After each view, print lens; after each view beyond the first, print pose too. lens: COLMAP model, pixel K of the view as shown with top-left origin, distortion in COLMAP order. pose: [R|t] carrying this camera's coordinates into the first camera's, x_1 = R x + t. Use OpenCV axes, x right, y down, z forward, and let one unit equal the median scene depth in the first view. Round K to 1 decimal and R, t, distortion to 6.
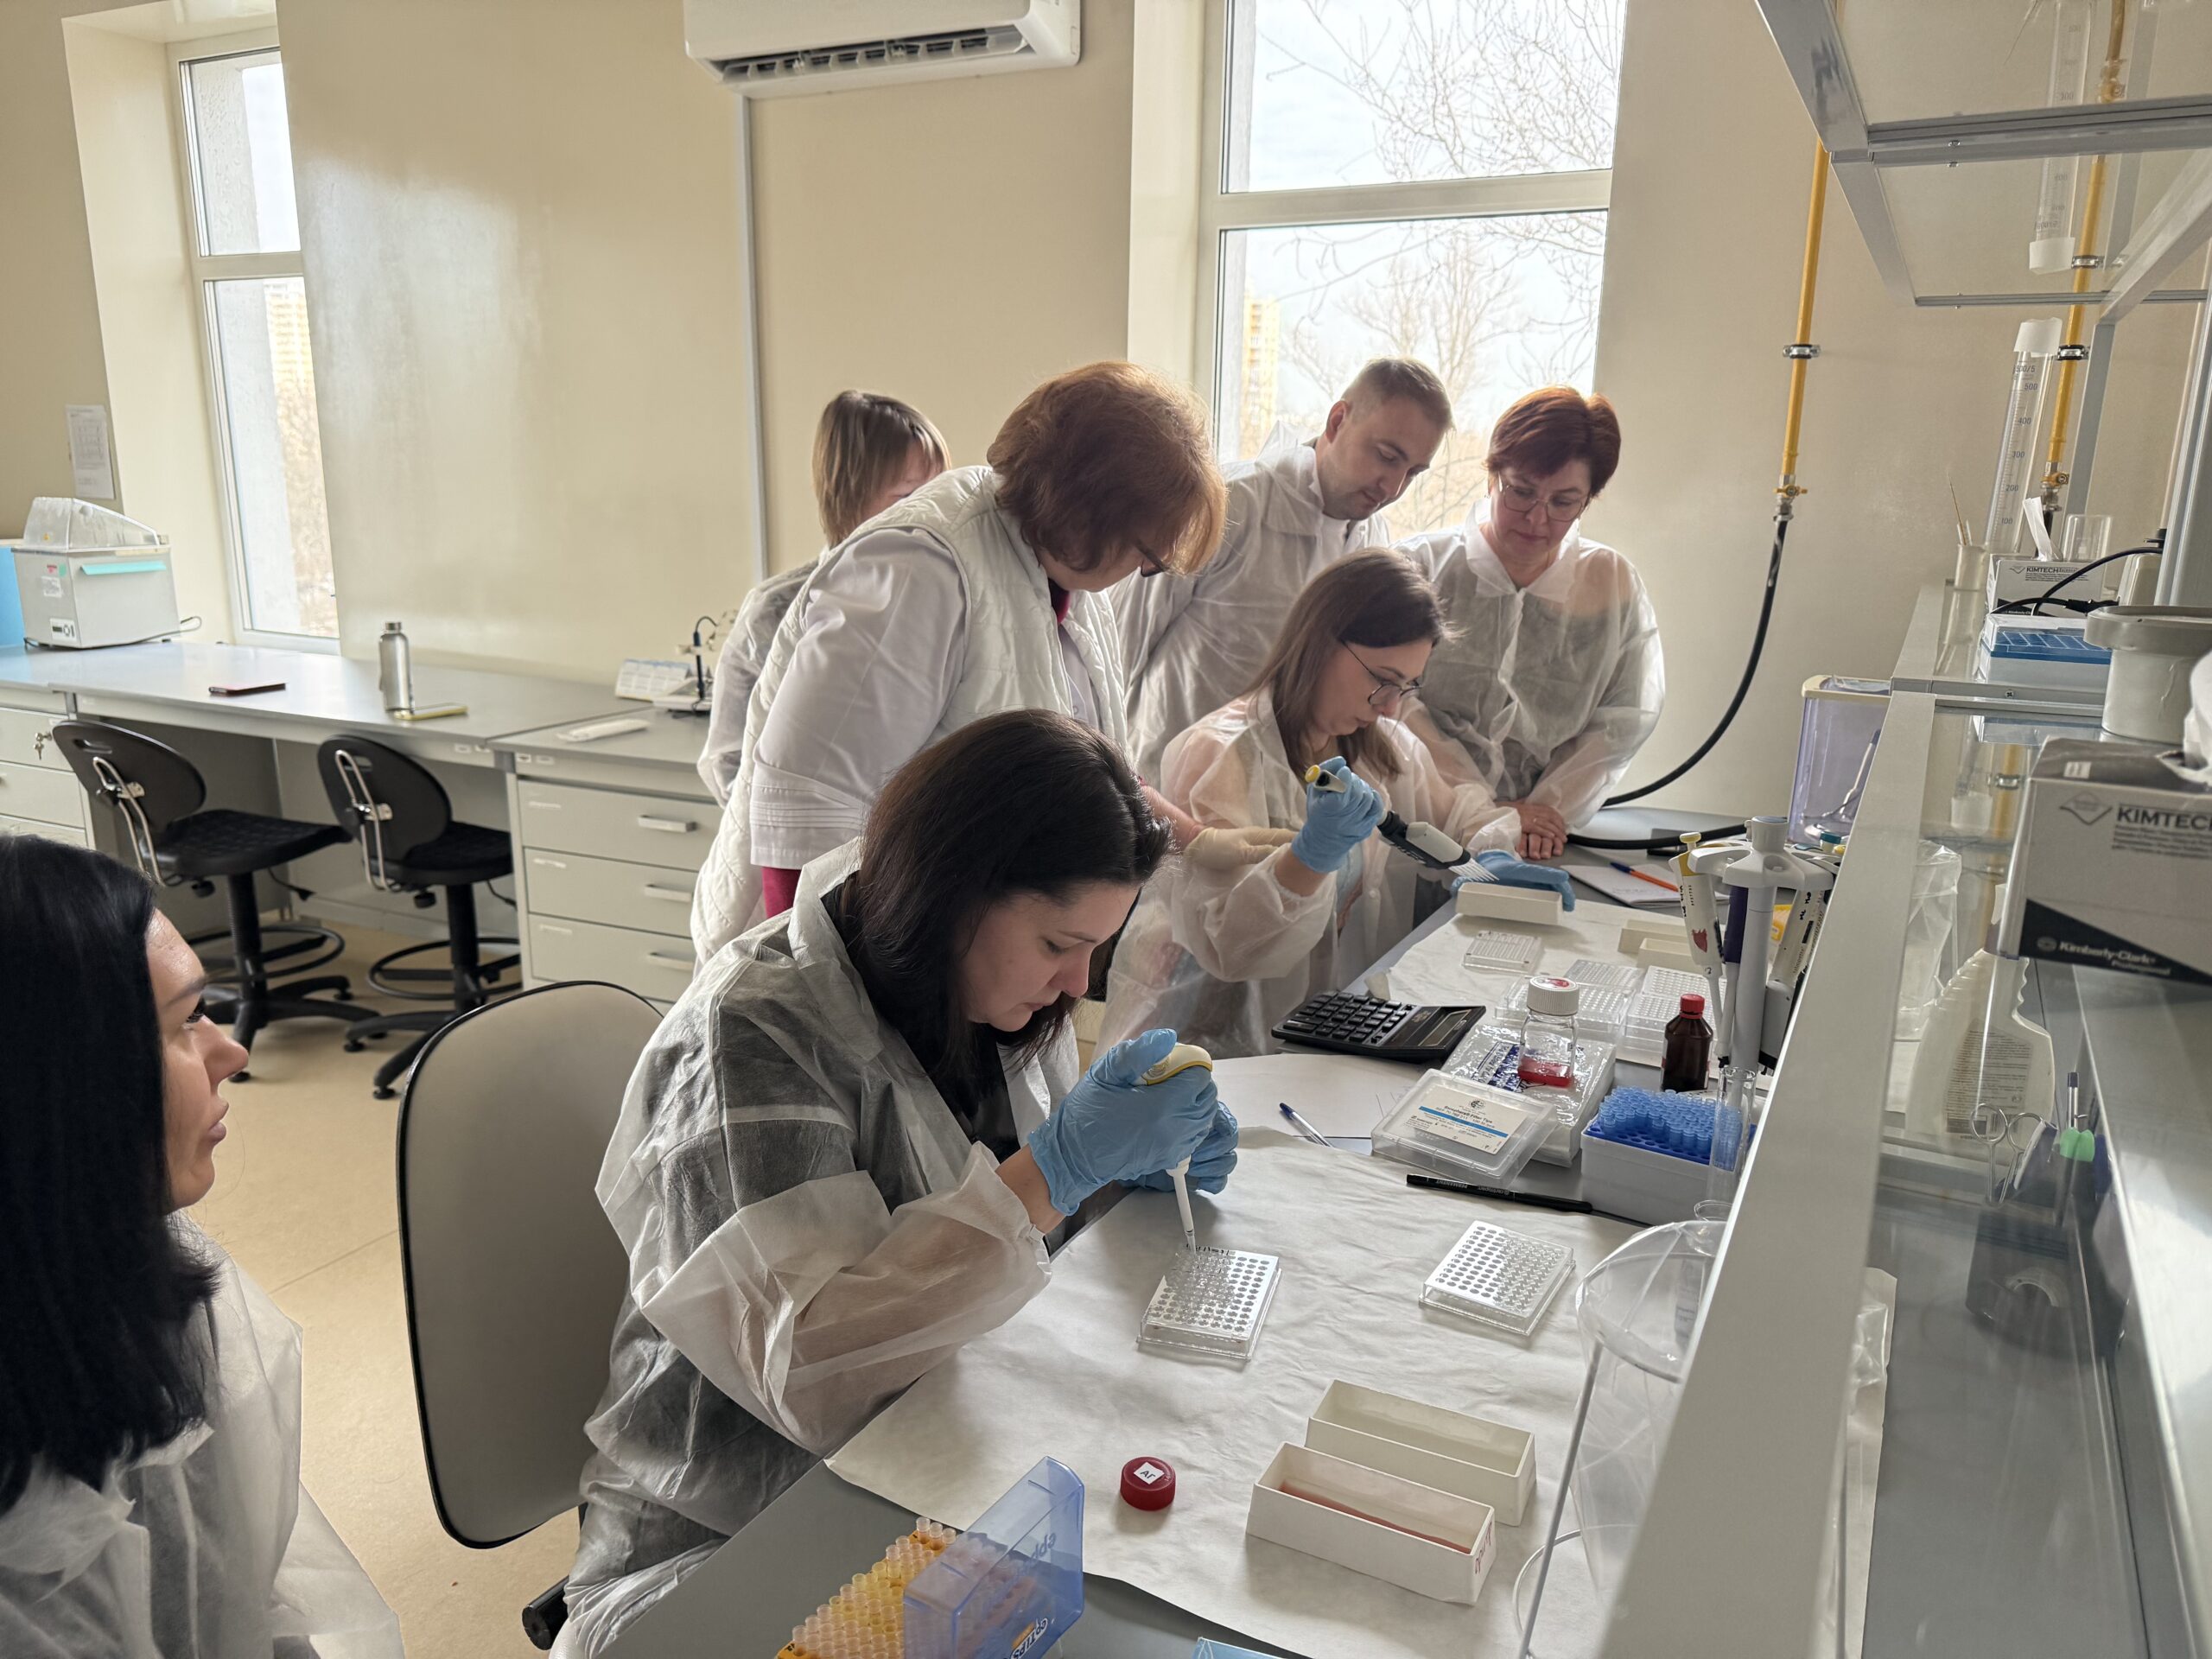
lens RADIAL K [[1520.0, 0, 1199.3], [0, 1520.0, 833.0], [0, 0, 1]] dist [-0.041691, -0.042084]
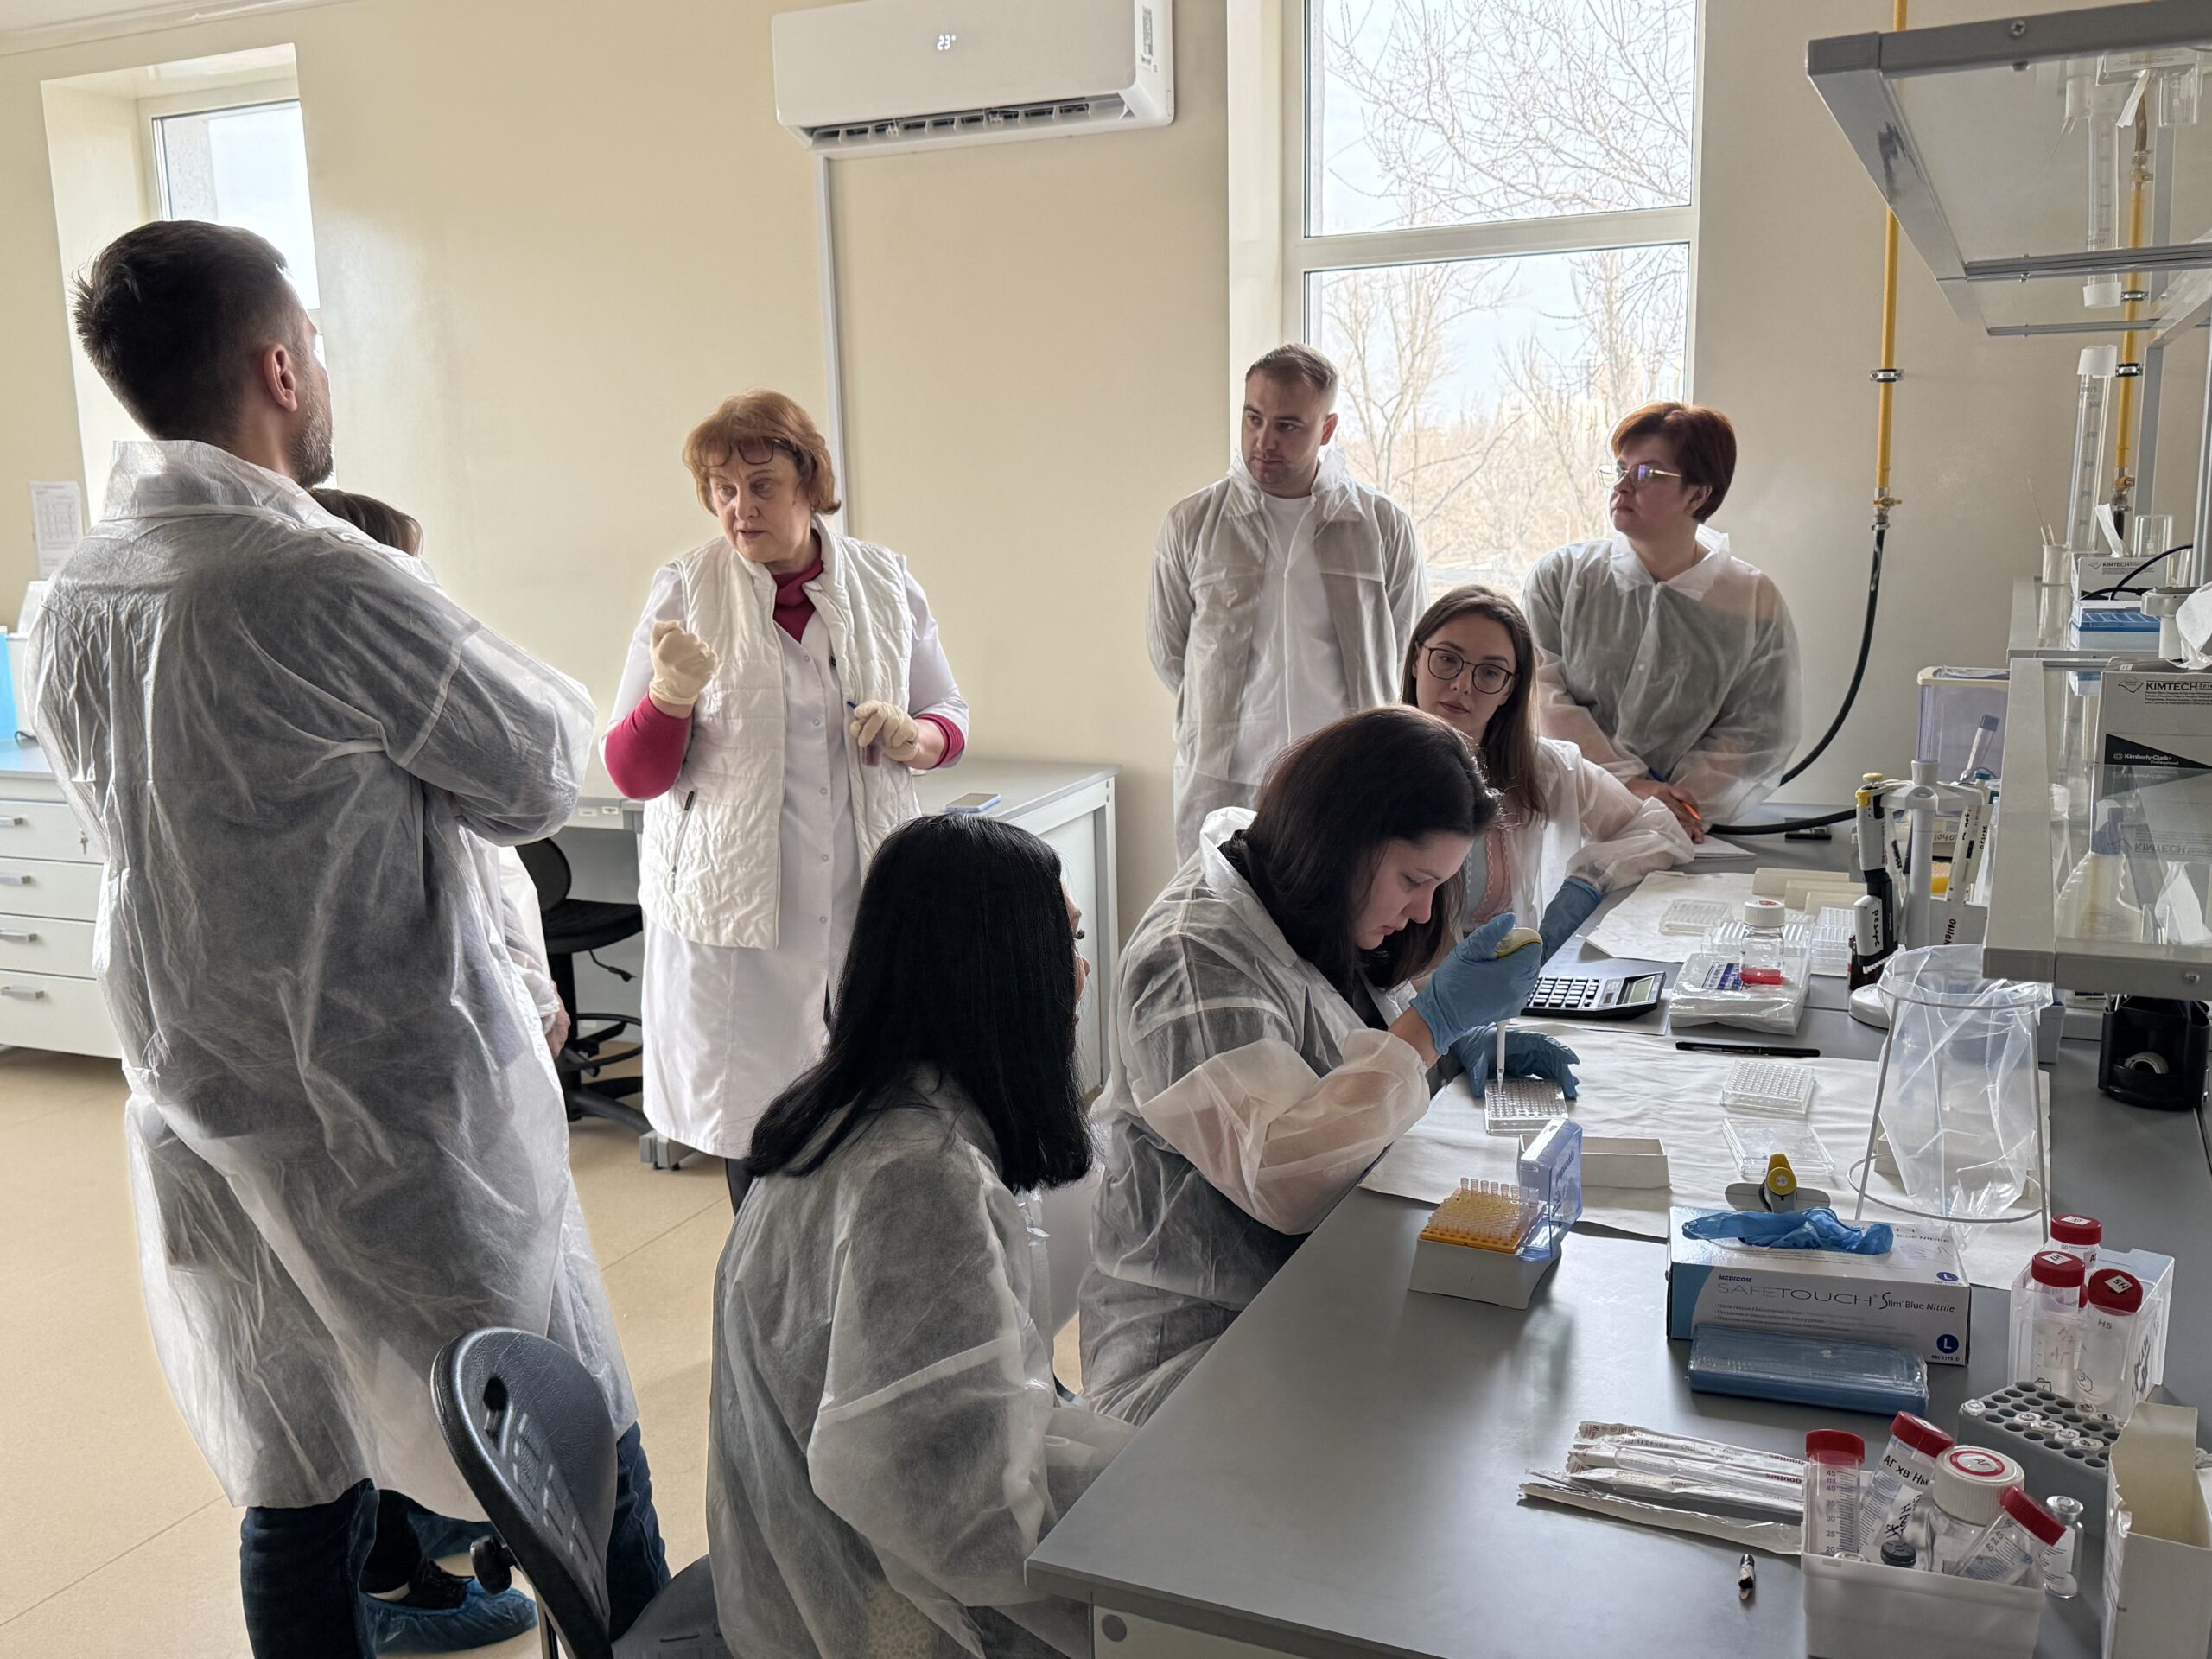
lens RADIAL K [[1960.7, 0, 1106.6], [0, 1960.7, 828.9], [0, 0, 1]] dist [-0.096101, -0.015632]
pose [[0.998709, -0.049785, 0.010090, -0.215619], [0.050310, 0.996867, -0.061039, 0.070128], [-0.007020, 0.061468, 0.998084, -0.405033]]
